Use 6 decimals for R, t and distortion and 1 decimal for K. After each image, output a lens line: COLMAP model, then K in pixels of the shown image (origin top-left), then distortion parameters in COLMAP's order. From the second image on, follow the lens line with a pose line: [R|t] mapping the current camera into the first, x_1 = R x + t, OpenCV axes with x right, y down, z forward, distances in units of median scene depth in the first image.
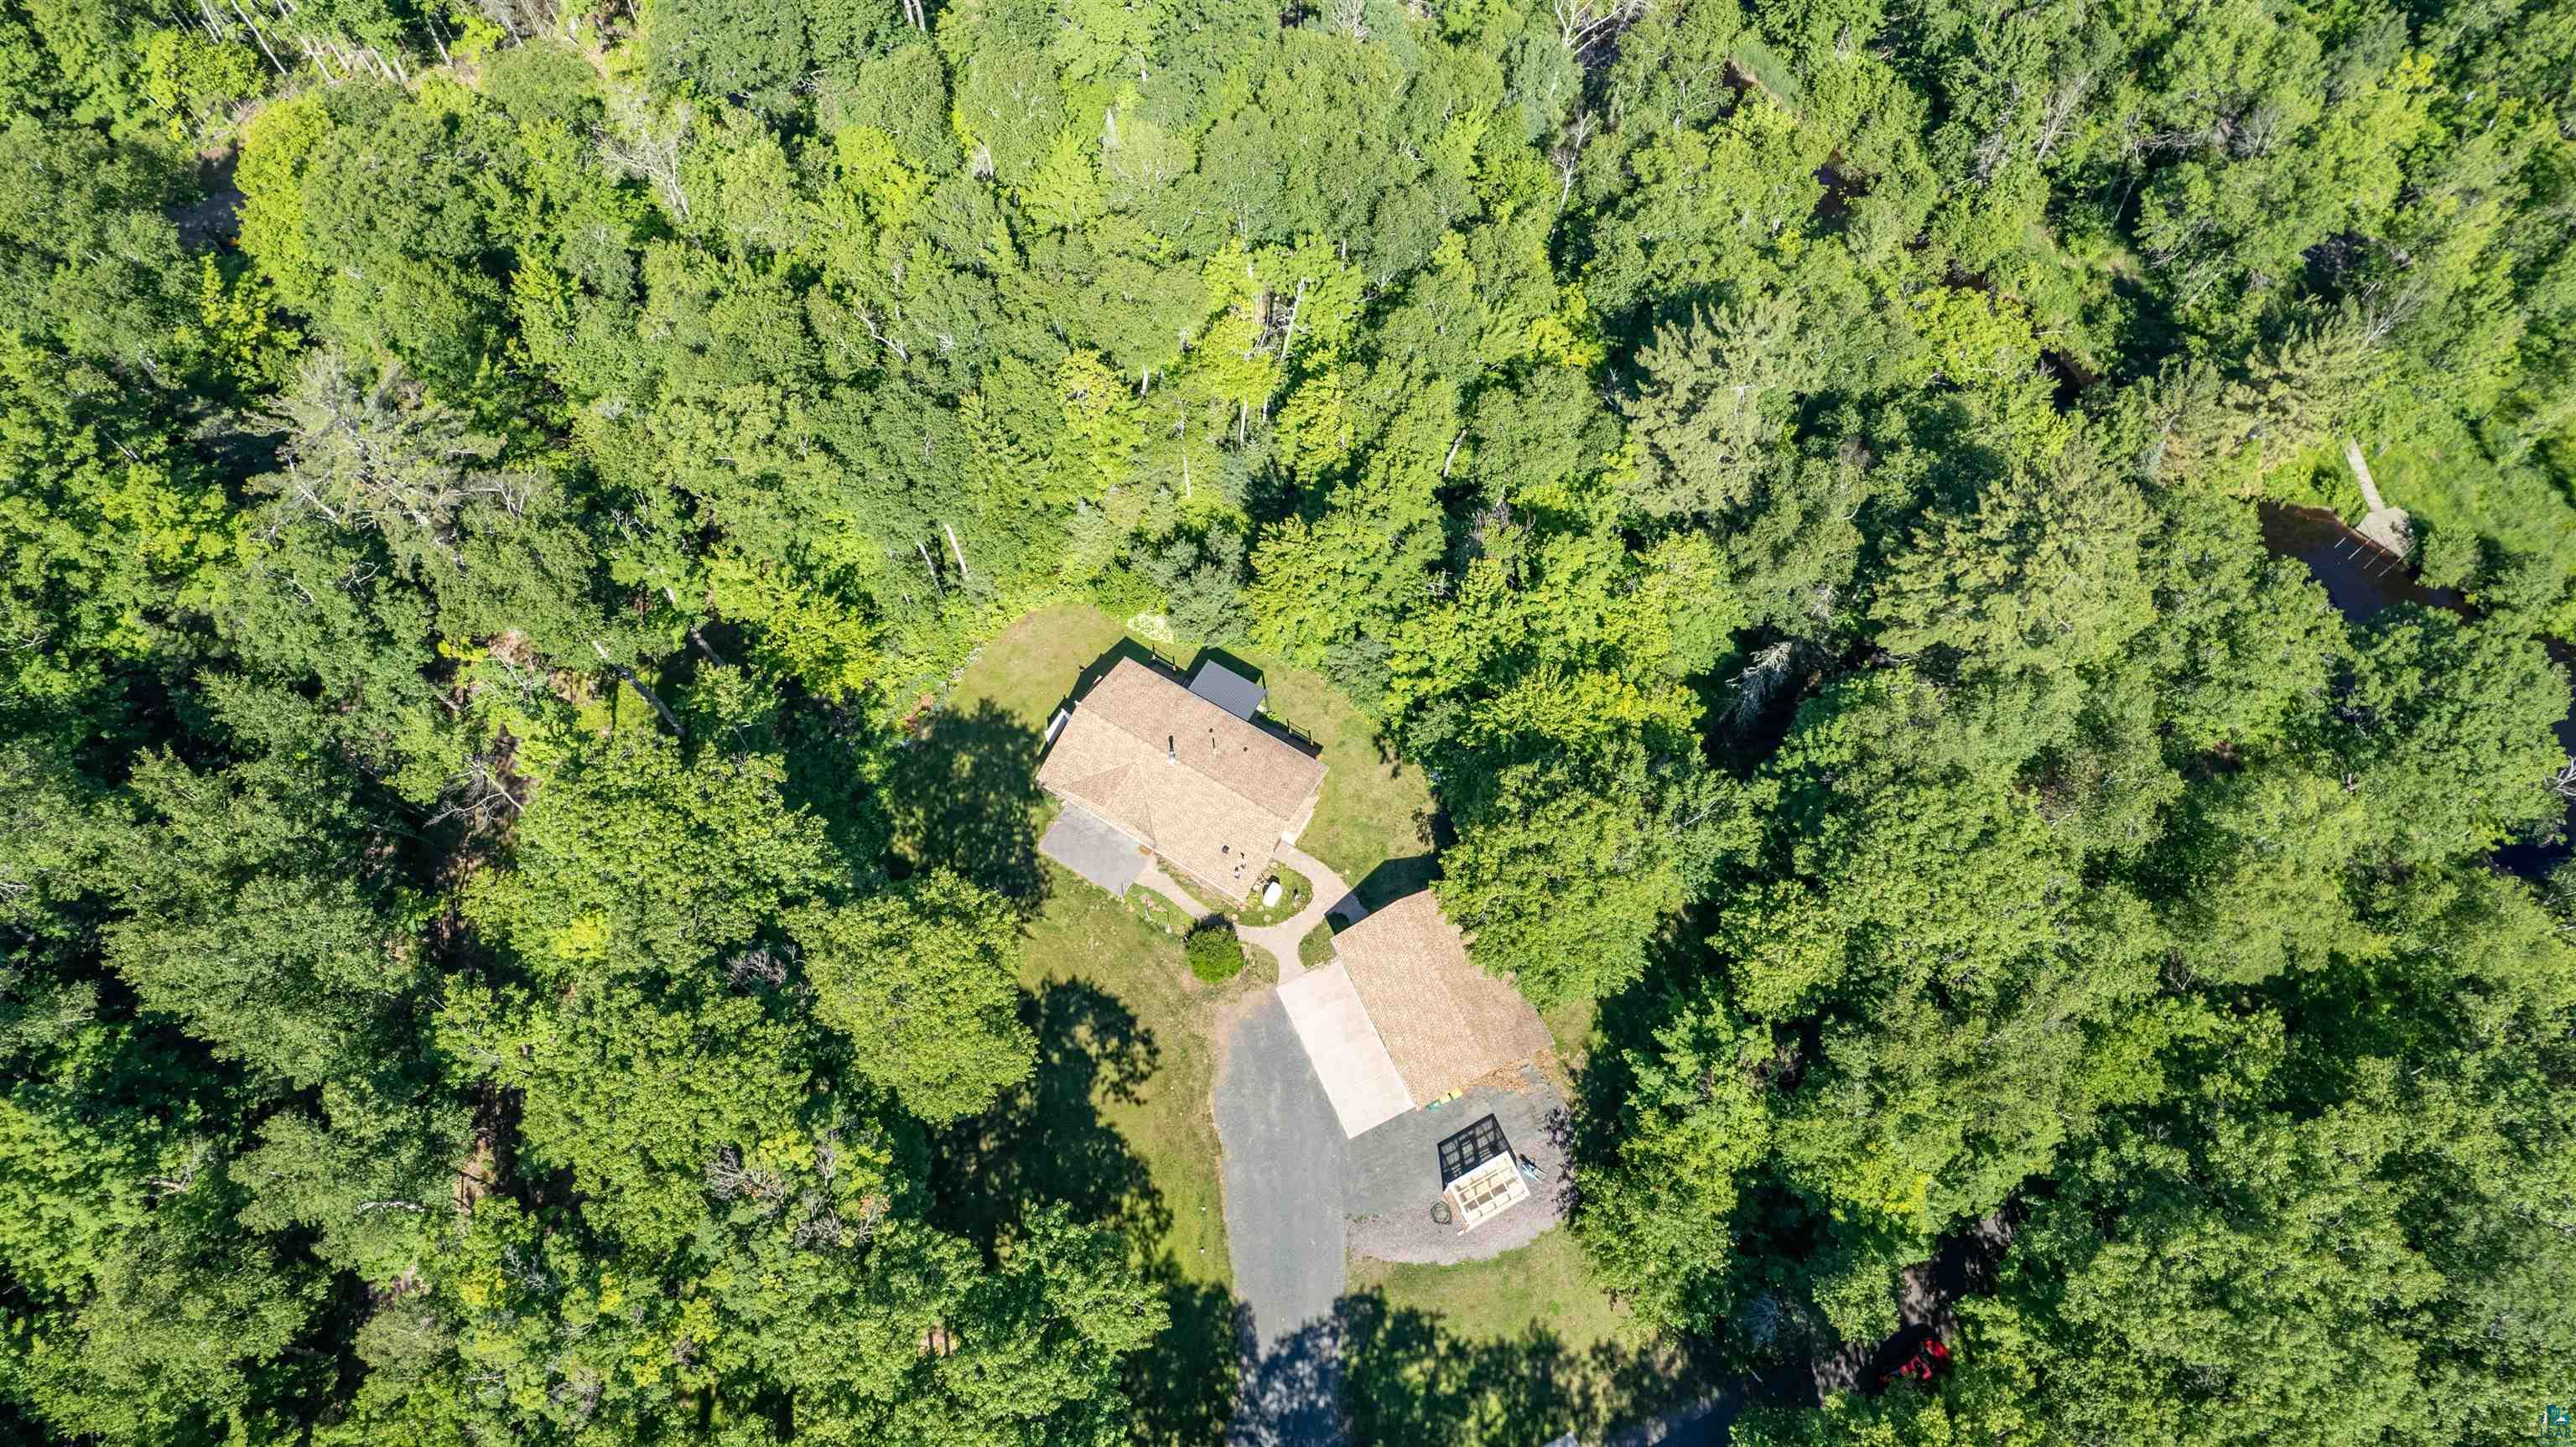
lens RADIAL K [[1669.1, 0, 1309.4], [0, 1669.1, 728.9], [0, 0, 1]] dist [-0.031654, 0.007864]
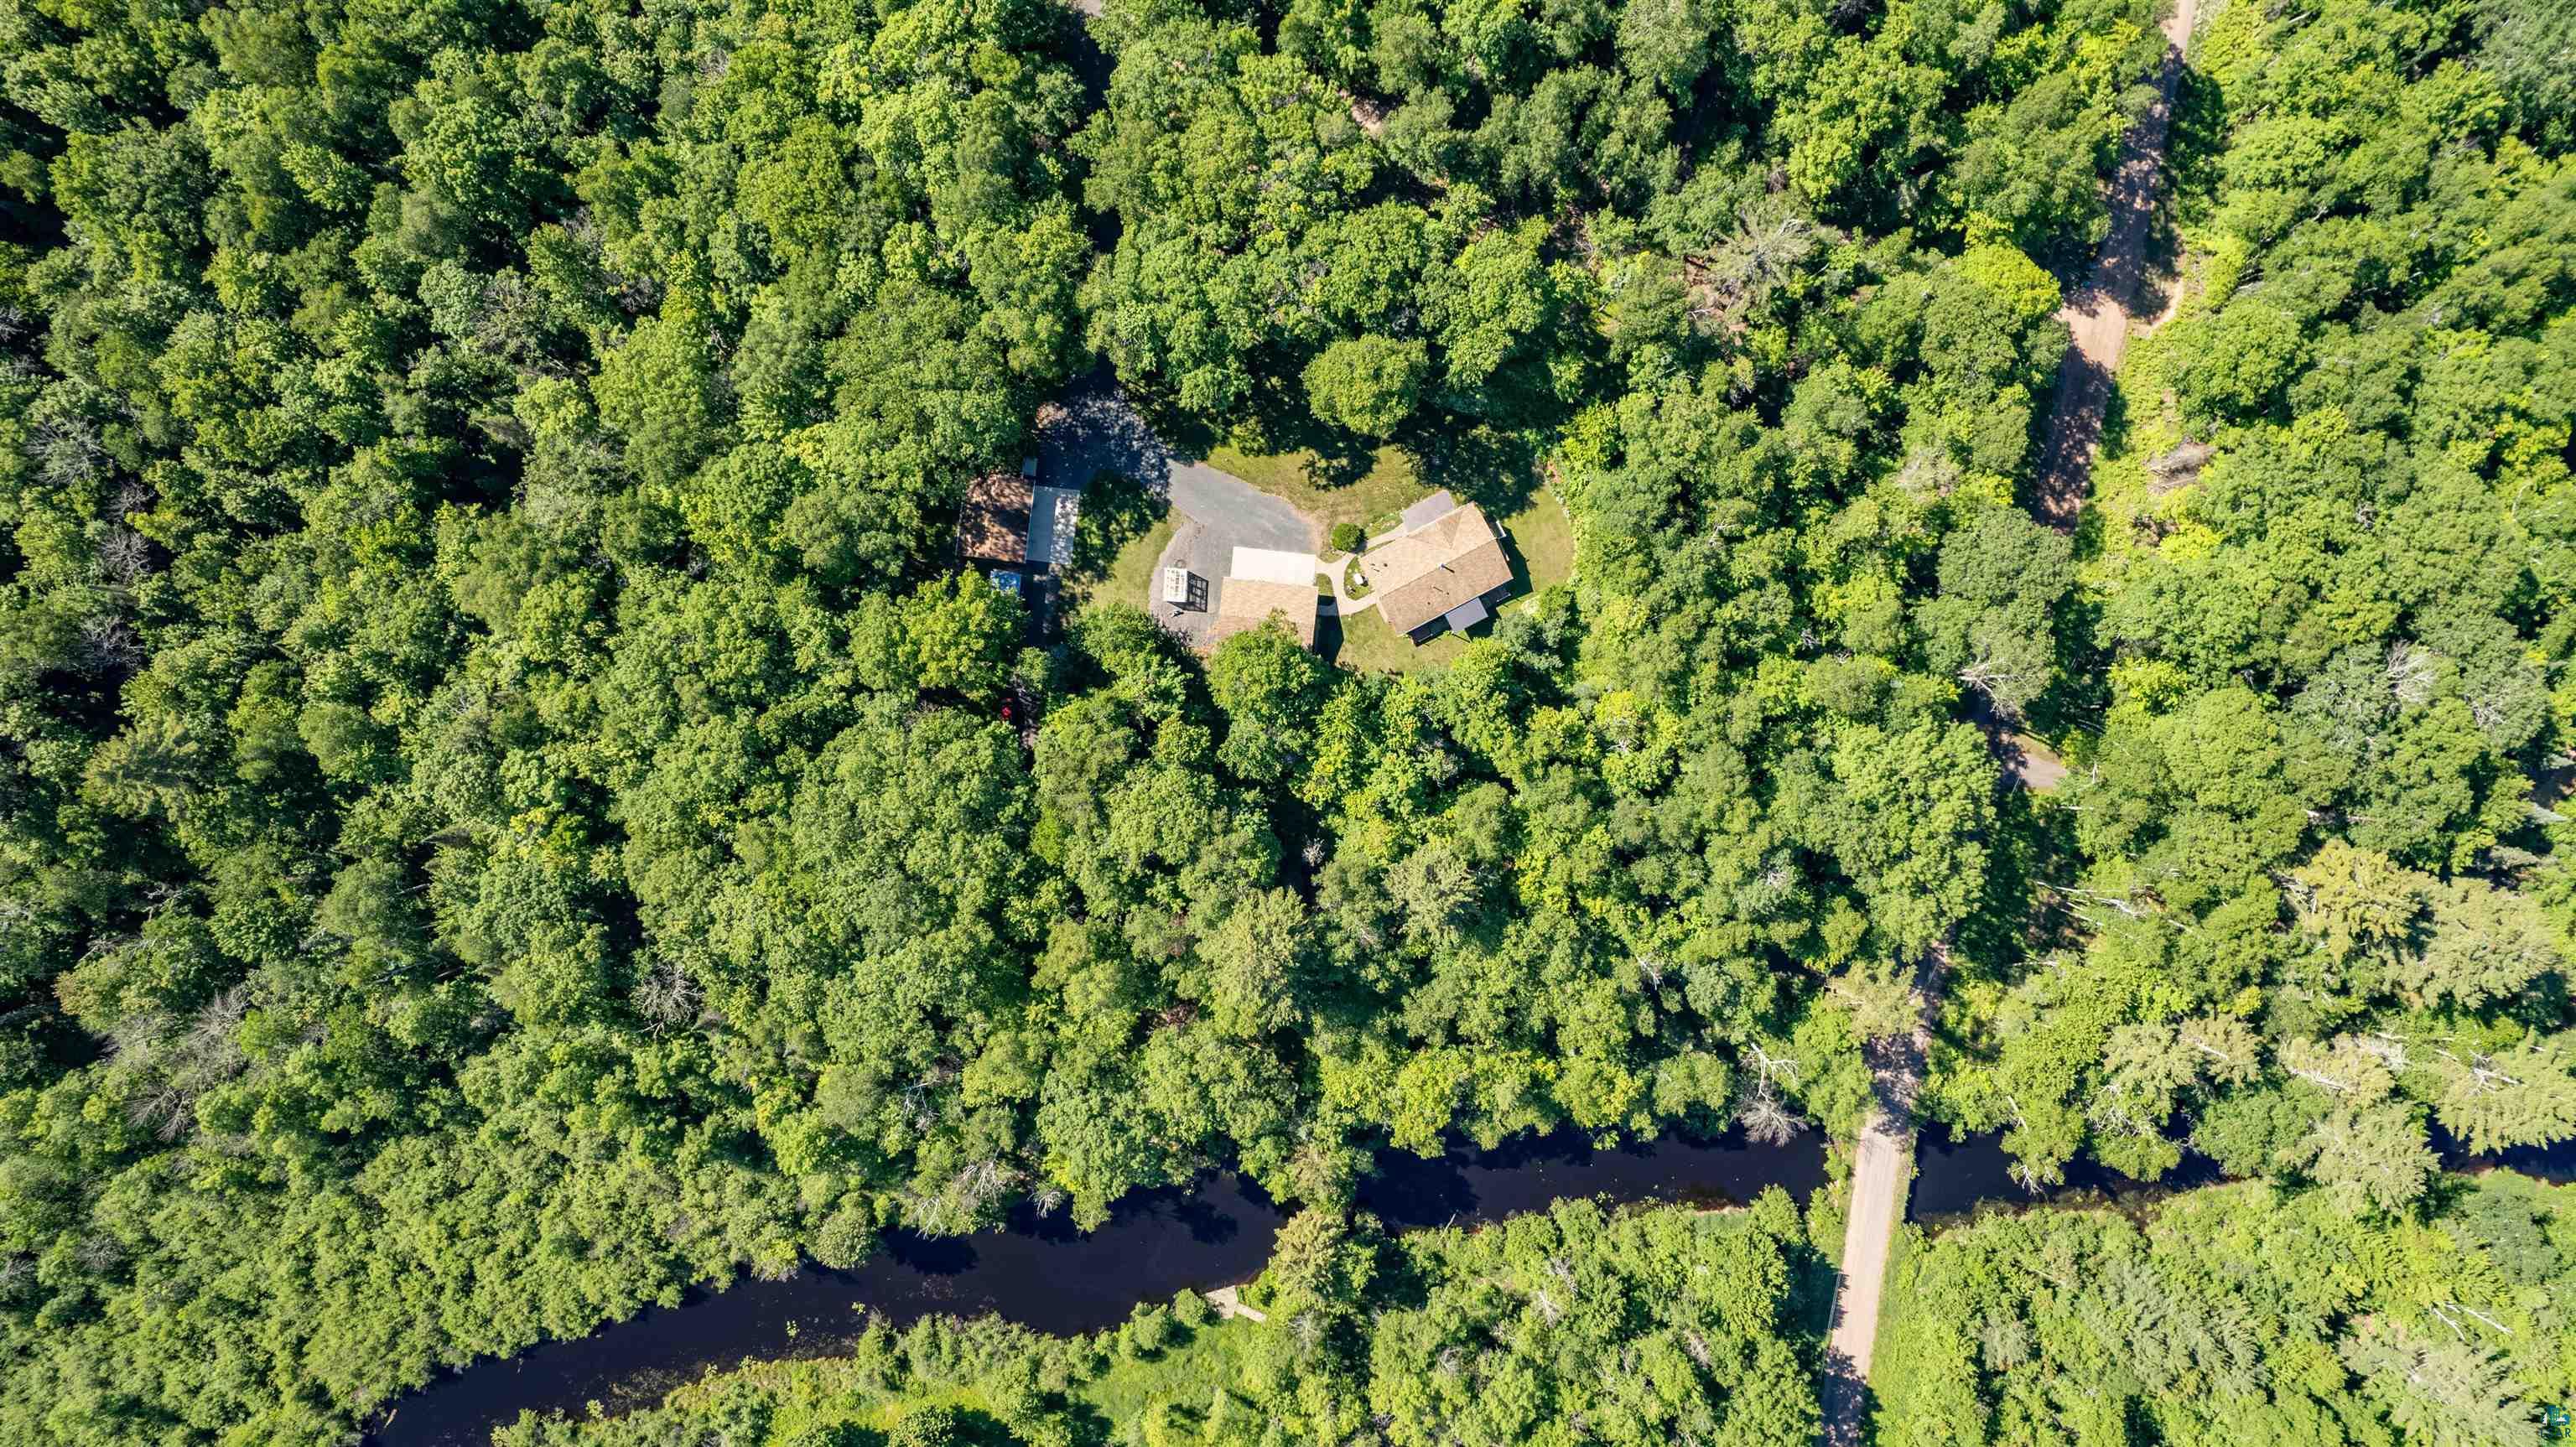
lens RADIAL K [[1669.1, 0, 1289.9], [0, 1669.1, 715.4], [0, 0, 1]] dist [-0.031654, 0.007864]
pose [[-0.522740, 0.852284, -0.018861, 0.211047], [-0.778454, -0.468205, 0.418082, -0.801912], [0.347494, 0.233231, 0.908213, -0.834186]]
